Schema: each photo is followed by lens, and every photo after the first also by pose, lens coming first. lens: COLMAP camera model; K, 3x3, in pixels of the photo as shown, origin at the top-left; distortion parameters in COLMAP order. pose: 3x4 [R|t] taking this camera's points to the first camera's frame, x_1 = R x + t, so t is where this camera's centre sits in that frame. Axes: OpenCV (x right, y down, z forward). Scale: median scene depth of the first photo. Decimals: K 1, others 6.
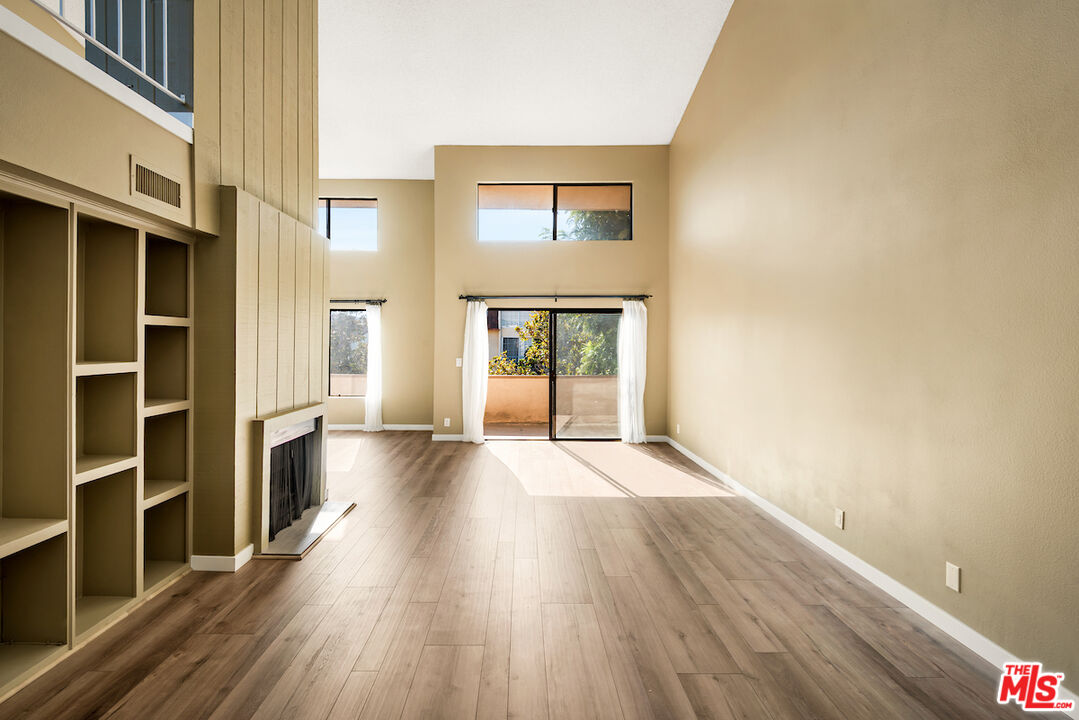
lens RADIAL K [[505.3, 0, 515.9], [0, 505.3, 354.1], [0, 0, 1]] dist [0.002005, -0.005283]
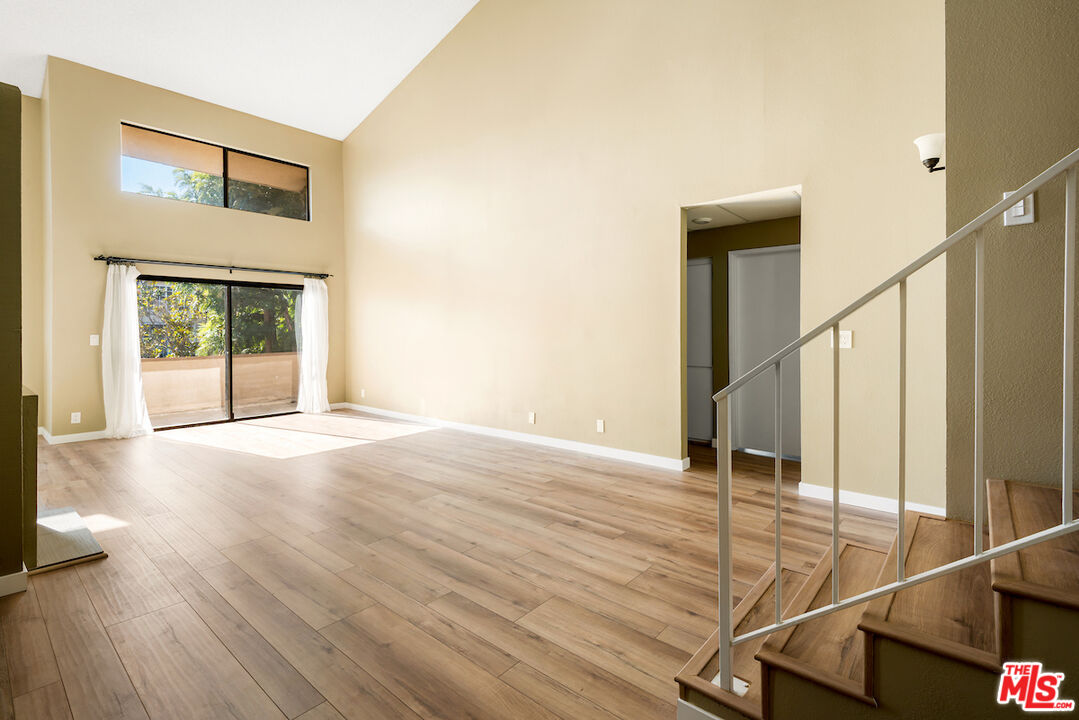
lens RADIAL K [[505.3, 0, 532.7], [0, 505.3, 332.5], [0, 0, 1]] dist [0.002005, -0.005283]
pose [[0.651119, -0.007062, 0.758943, -0.604398], [0.022061, 0.999710, -0.009625, 0.061747], [-0.758655, 0.023010, 0.651086, -0.079527]]
